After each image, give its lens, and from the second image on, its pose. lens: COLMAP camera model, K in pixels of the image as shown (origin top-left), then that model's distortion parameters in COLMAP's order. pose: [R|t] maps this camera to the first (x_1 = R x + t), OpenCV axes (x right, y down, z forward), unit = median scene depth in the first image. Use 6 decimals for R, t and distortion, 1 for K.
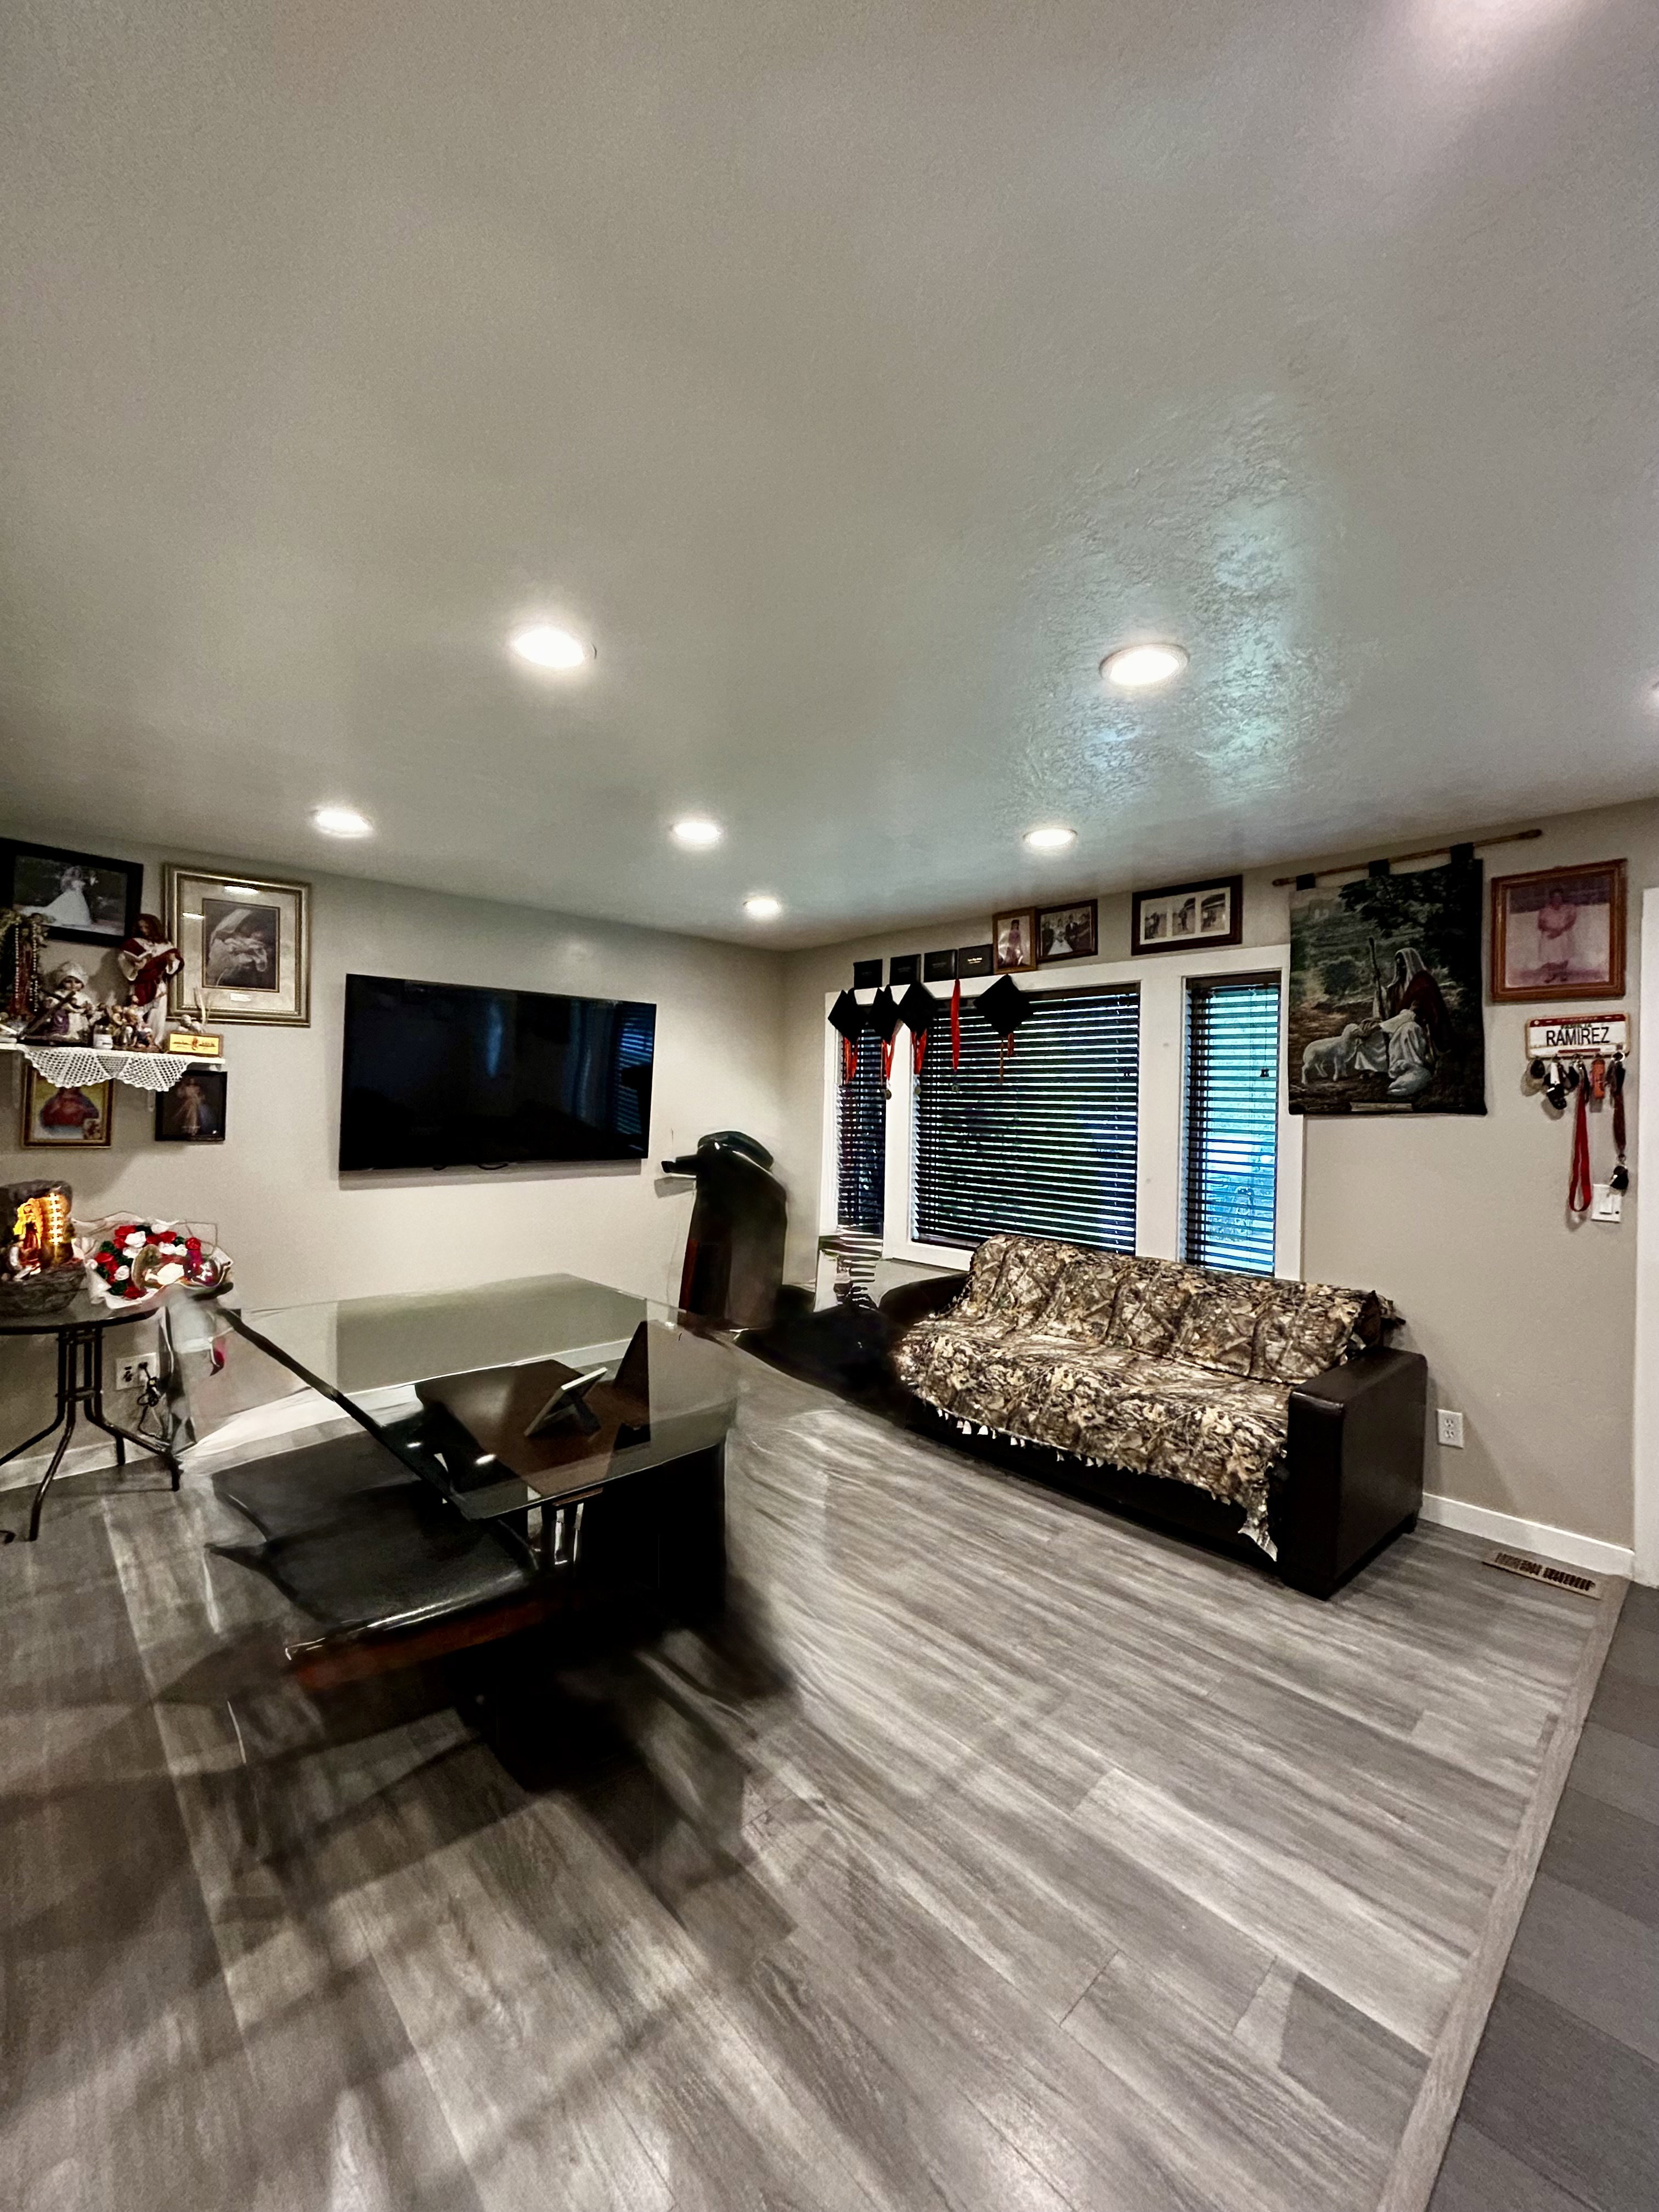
lens RADIAL K [[895.5, 0, 825.5], [0, 895.5, 1104.5], [0, 0, 1]] dist [0.003213, -0.000482]
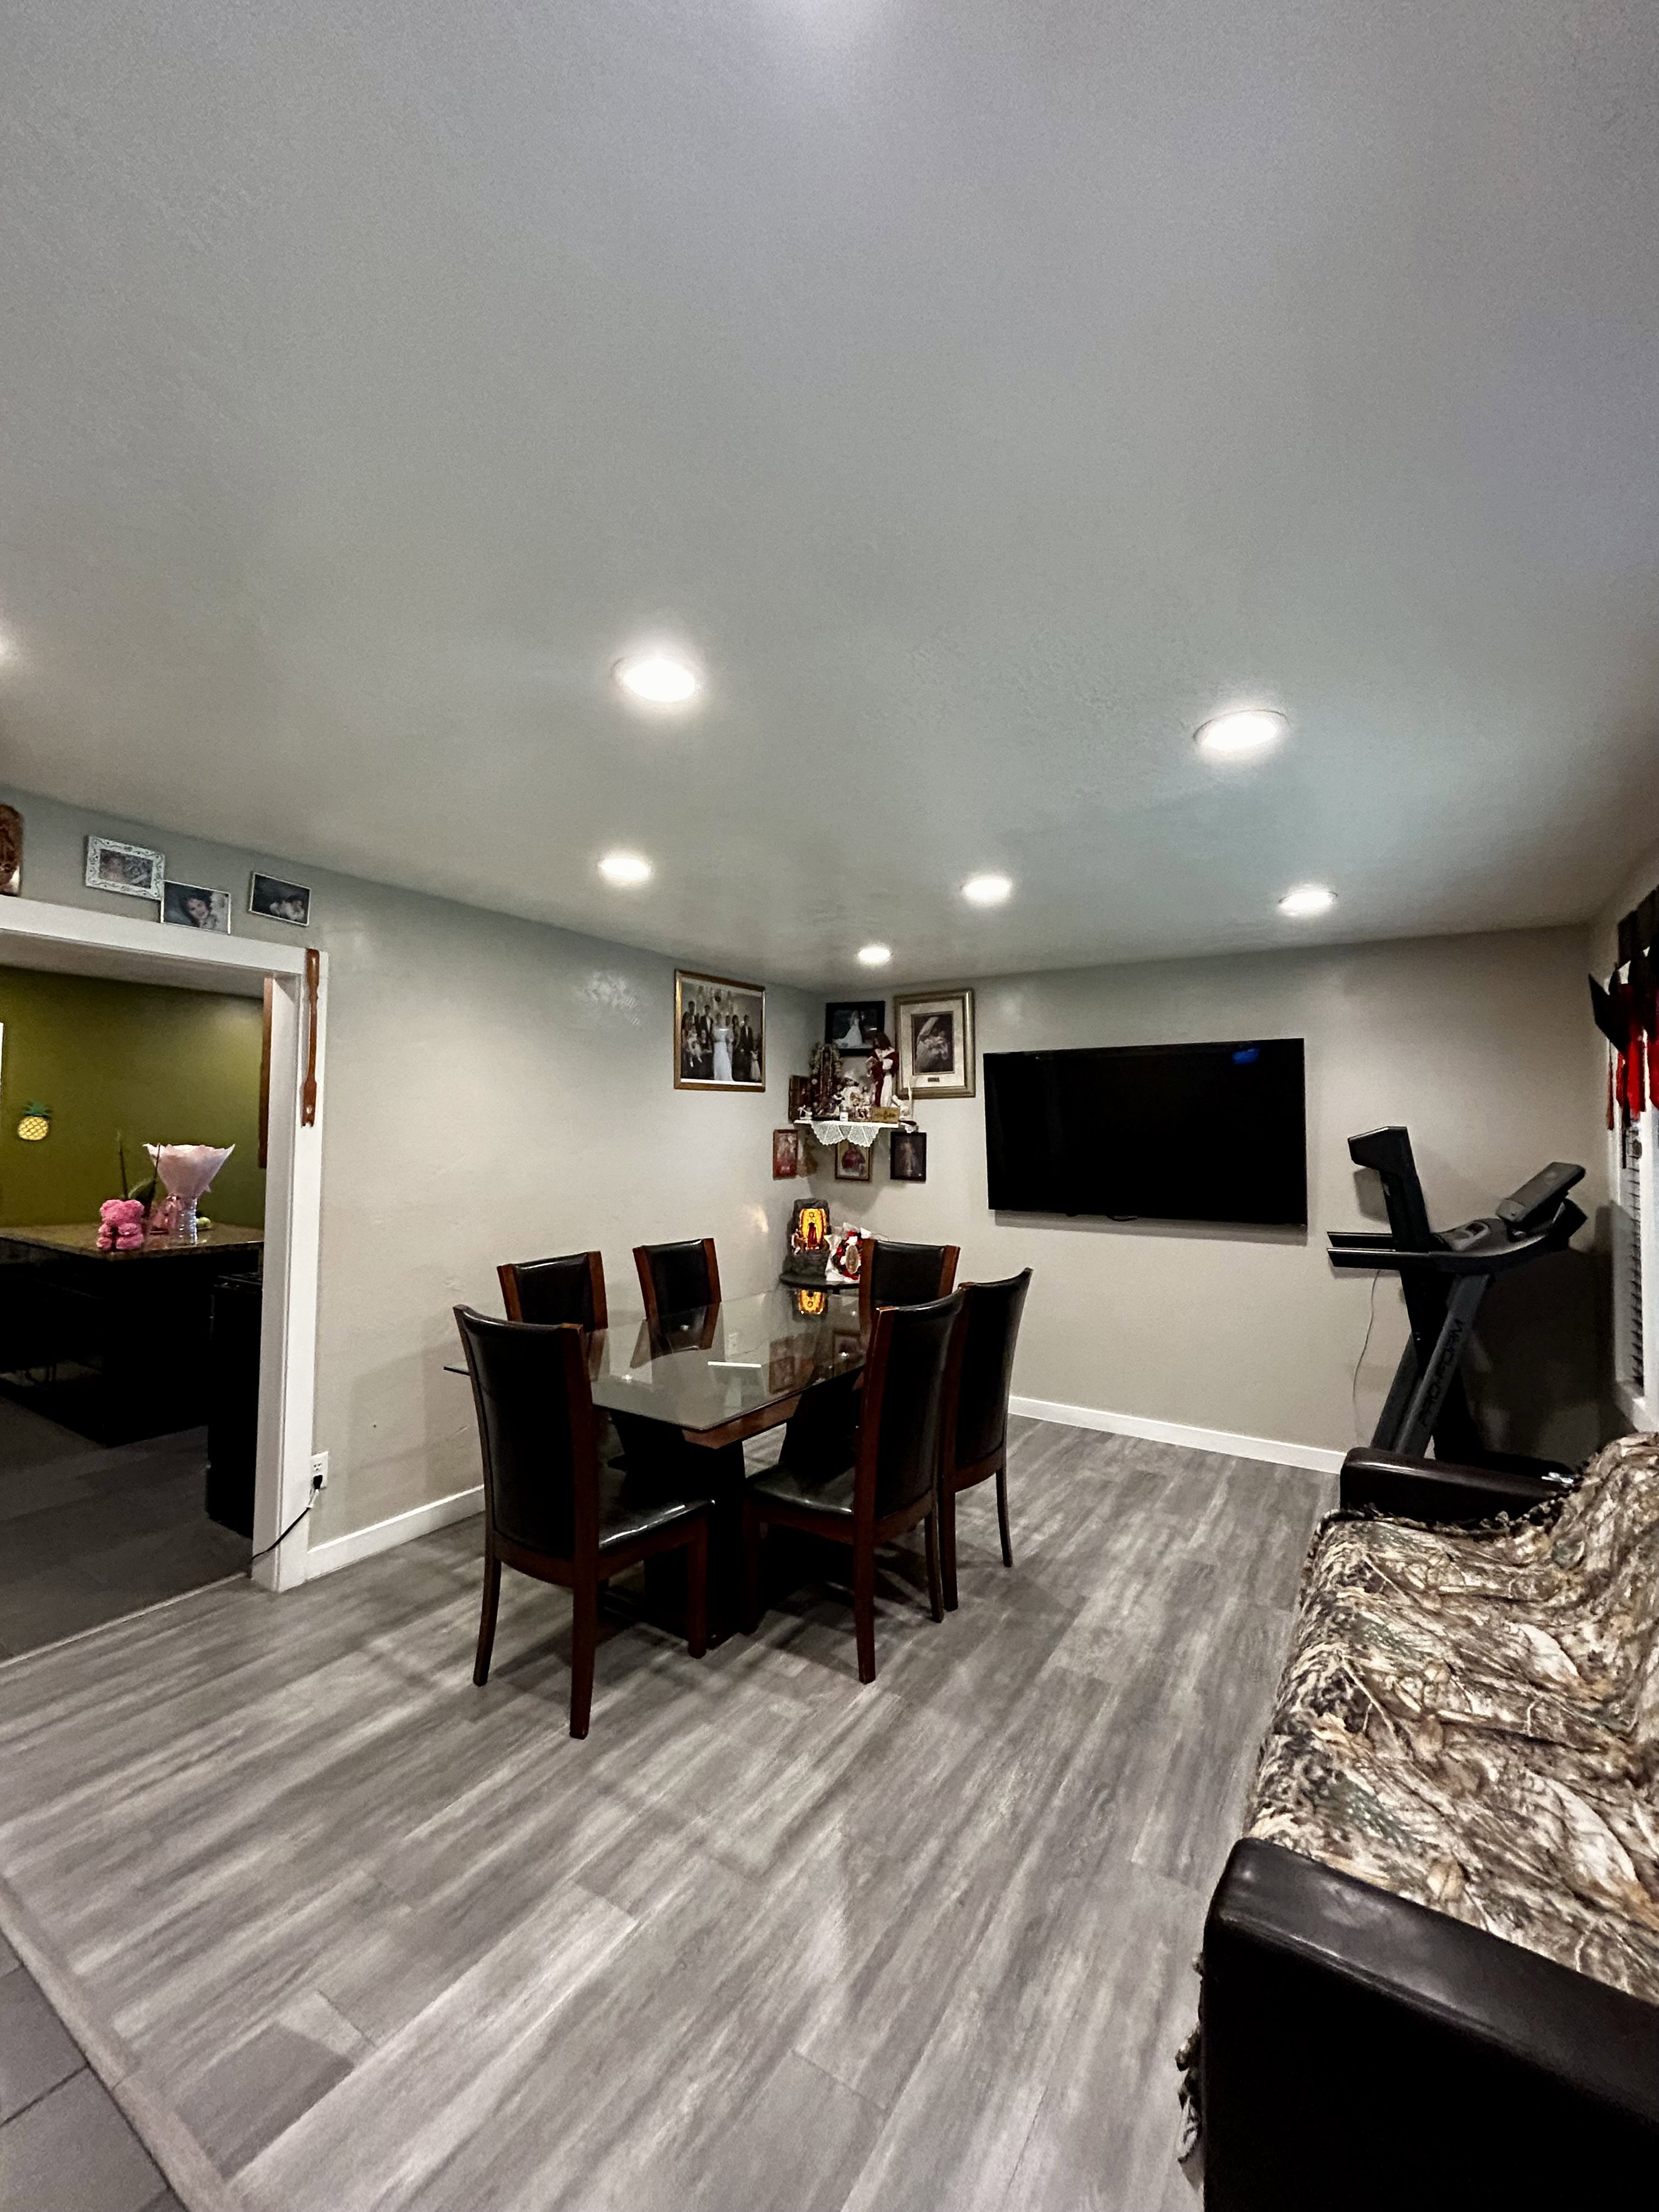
lens RADIAL K [[895.5, 0, 824.0], [0, 895.5, 1094.5], [0, 0, 1]] dist [0.003213, -0.000482]
pose [[0.234447, -0.059454, -0.970309, 0.735758], [-0.008330, 0.997969, -0.063162, -0.006357], [0.972093, 0.022891, 0.233476, 0.556737]]
